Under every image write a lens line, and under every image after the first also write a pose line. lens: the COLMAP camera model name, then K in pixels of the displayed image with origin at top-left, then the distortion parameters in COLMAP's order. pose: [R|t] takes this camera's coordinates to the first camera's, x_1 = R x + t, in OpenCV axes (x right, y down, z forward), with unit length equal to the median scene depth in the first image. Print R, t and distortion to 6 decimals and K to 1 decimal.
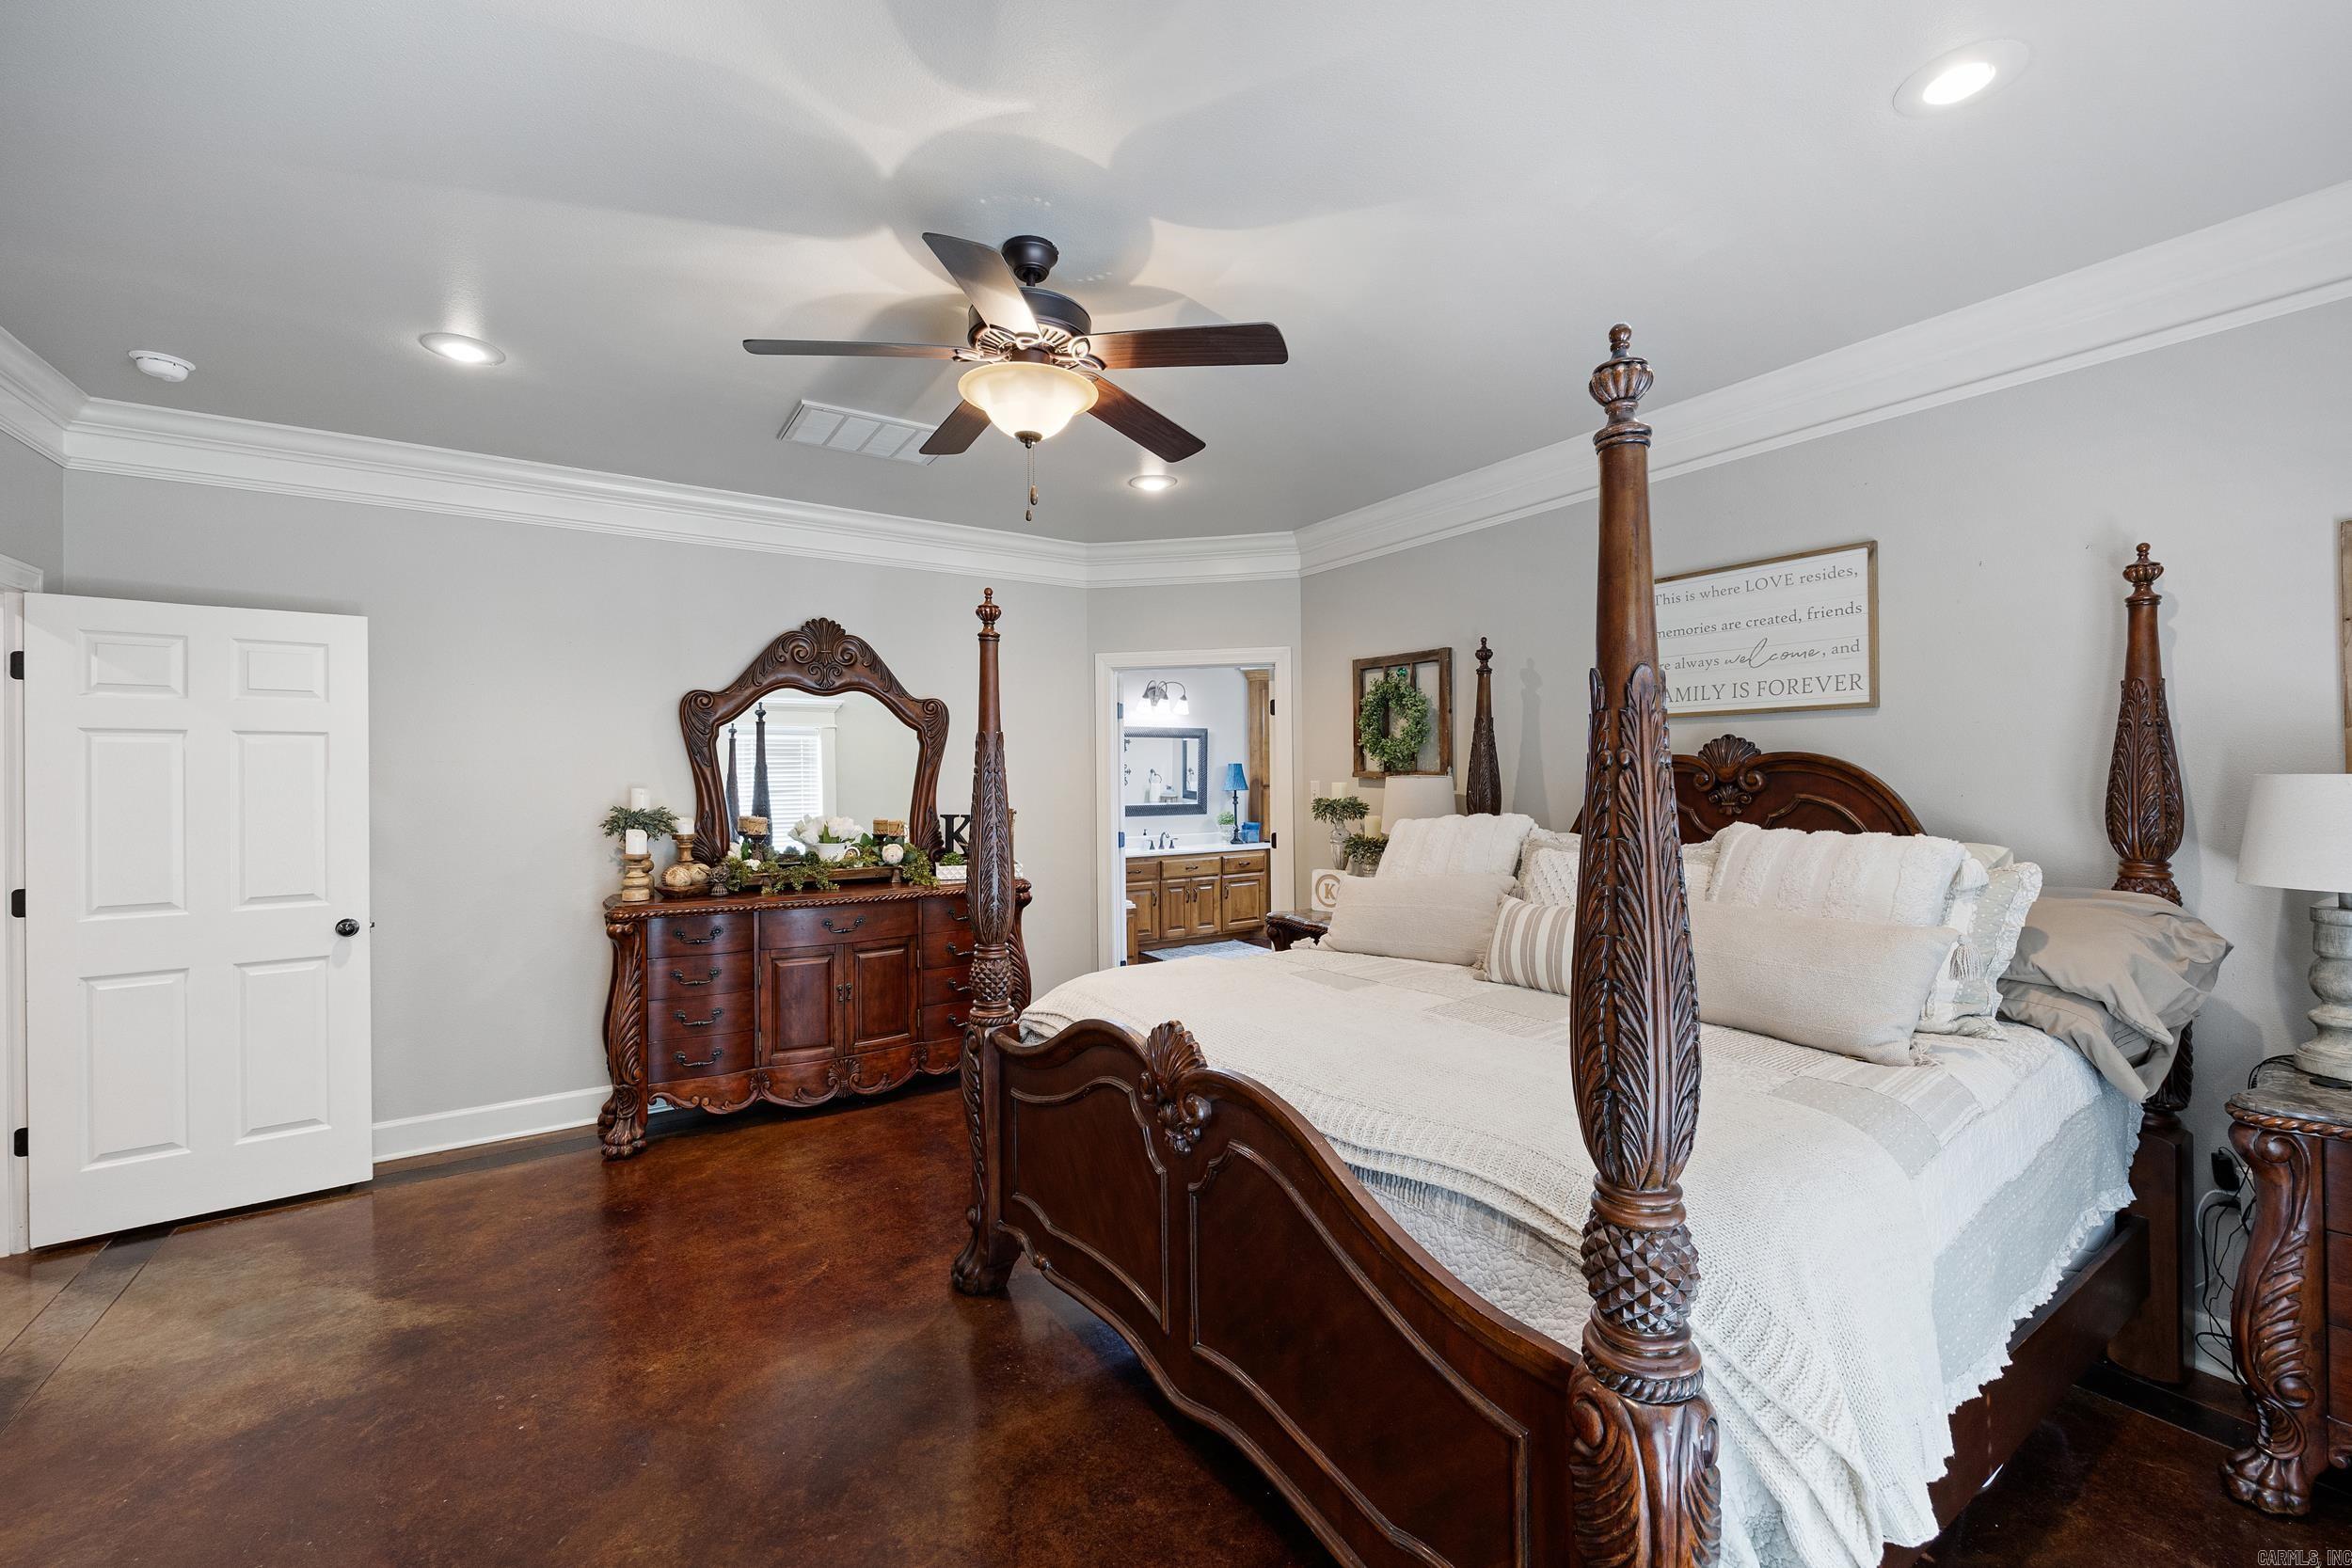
lens RADIAL K [[937.0, 0, 1155.6], [0, 937.0, 778.5], [0, 0, 1]] dist [-0.001141, -0.000001]
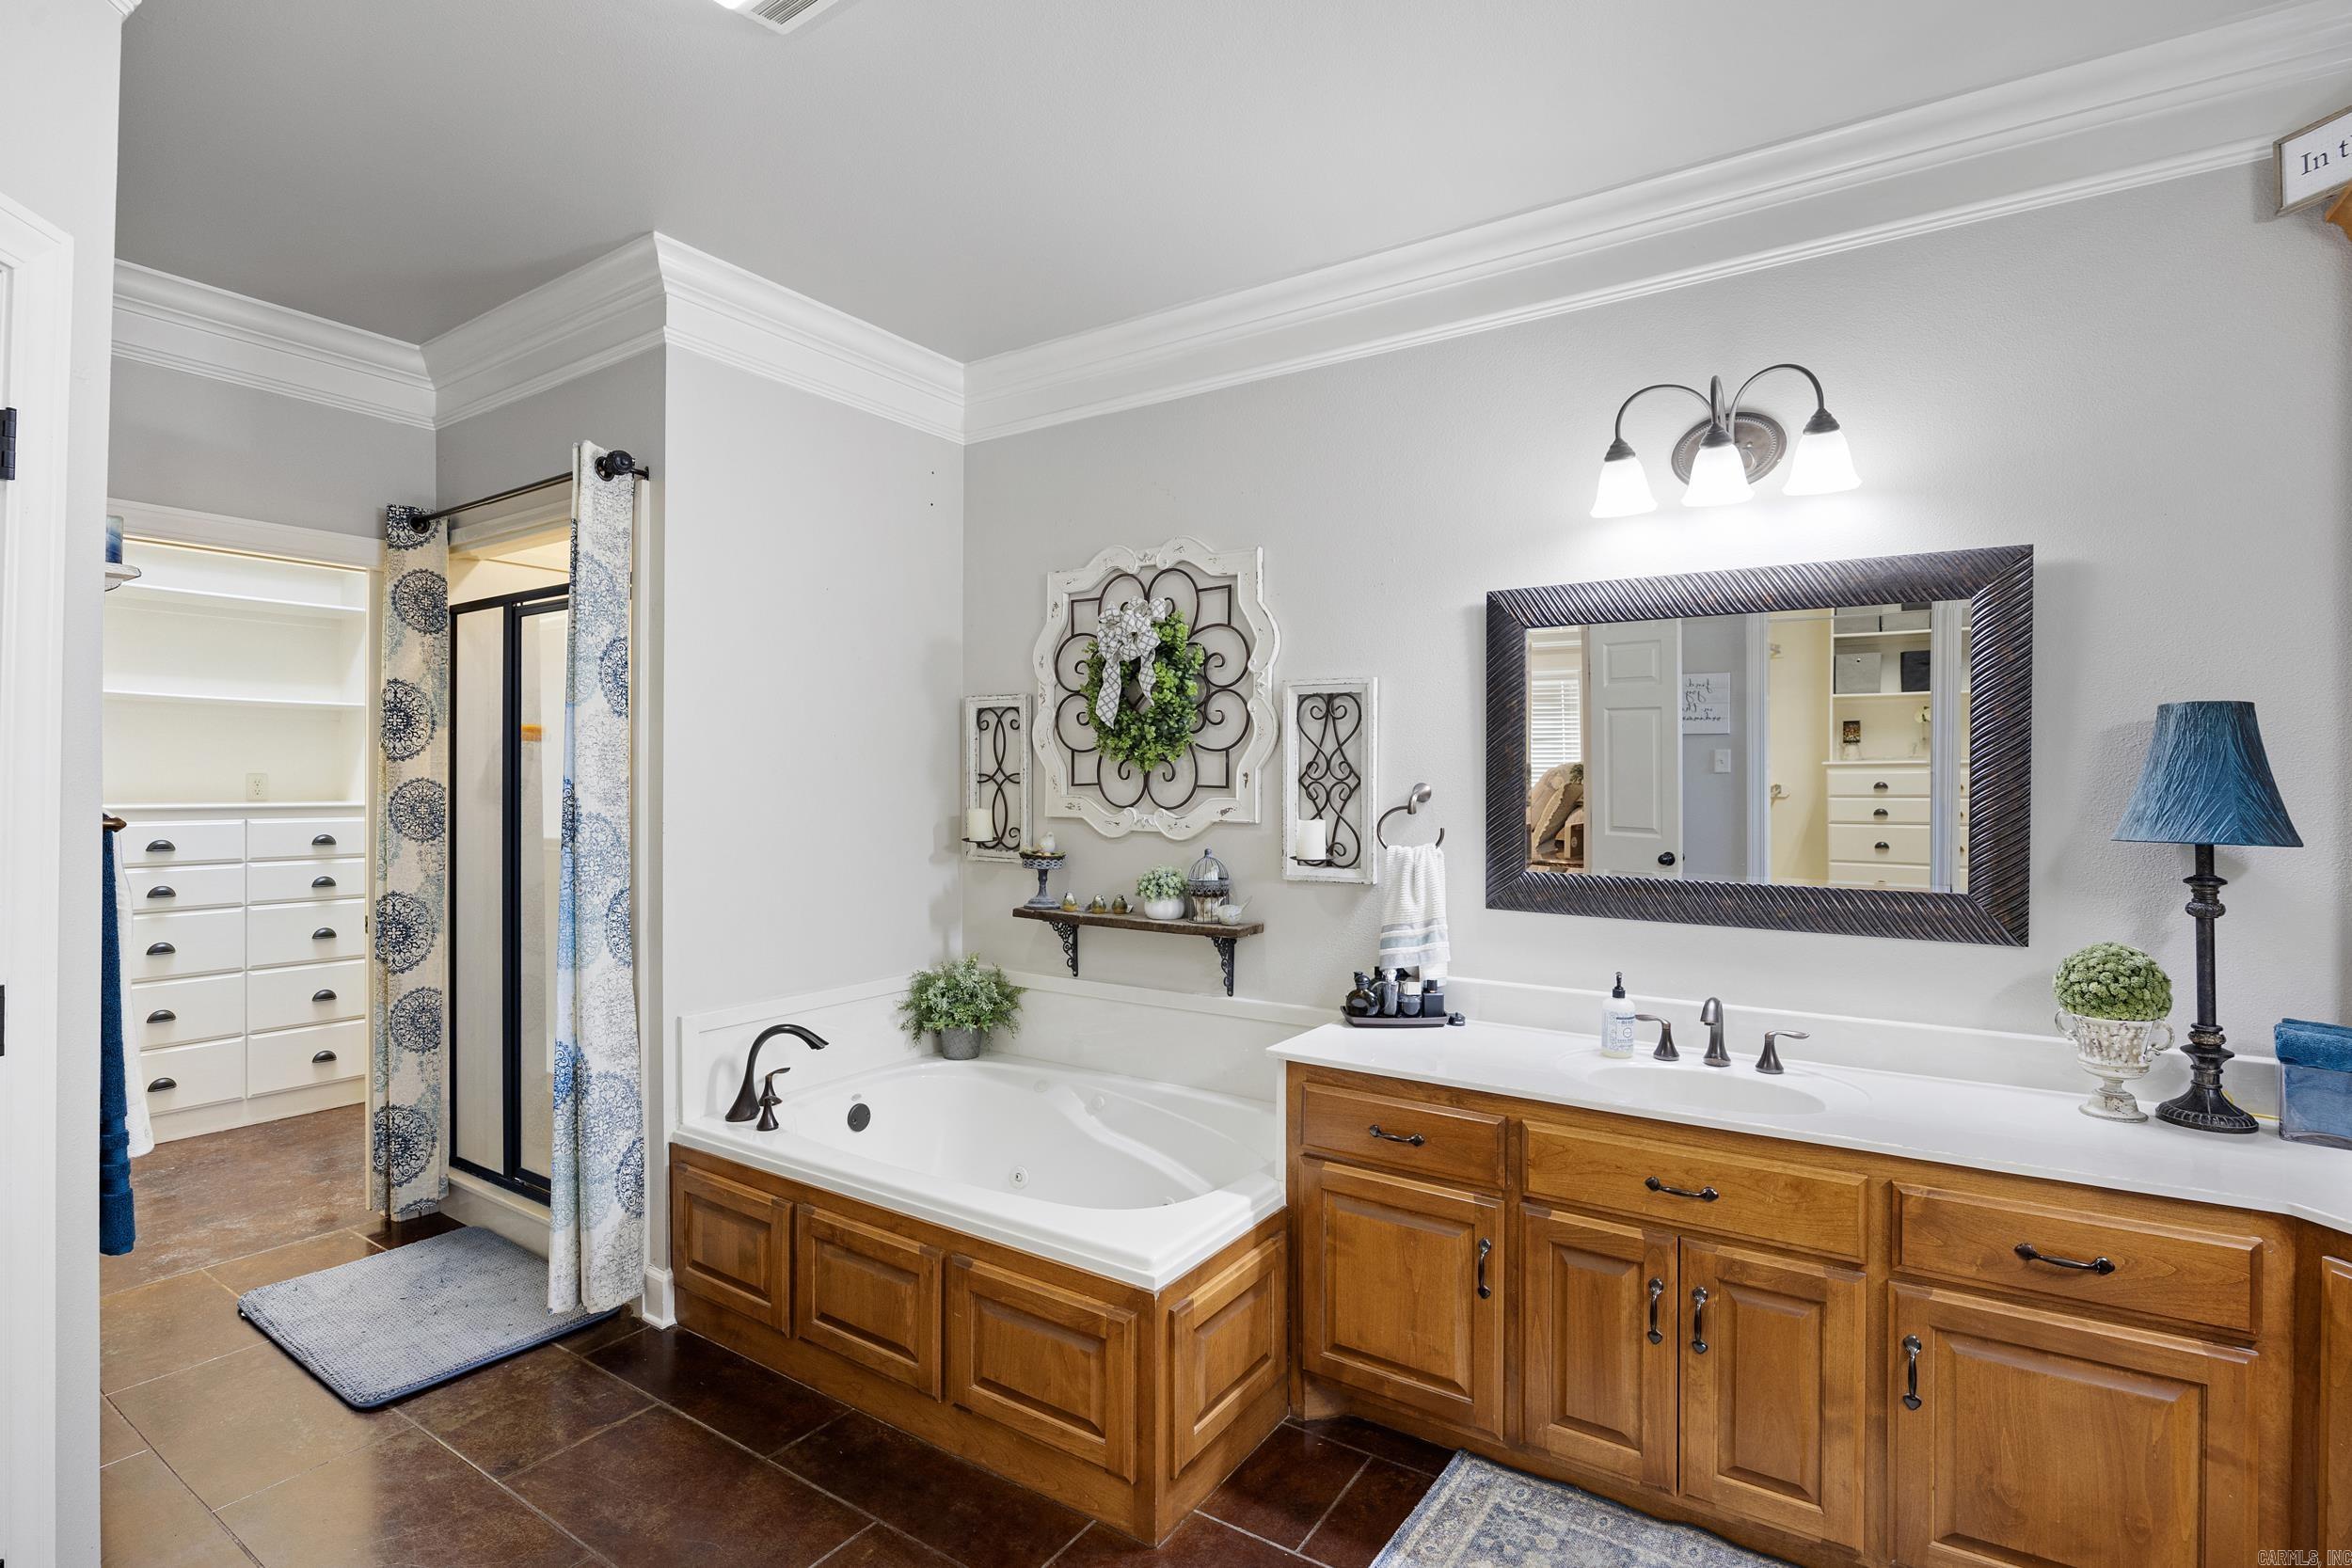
lens RADIAL K [[1086.0, 0, 1177.4], [0, 1086.0, 779.1], [0, 0, 1]] dist [-0.015340, 0.000208]
pose [[0.413956, 0.009637, -0.910246, 0.197078], [-0.014075, 0.999892, 0.004185, 0.001786], [0.910188, 0.011080, 0.414047, 0.727128]]
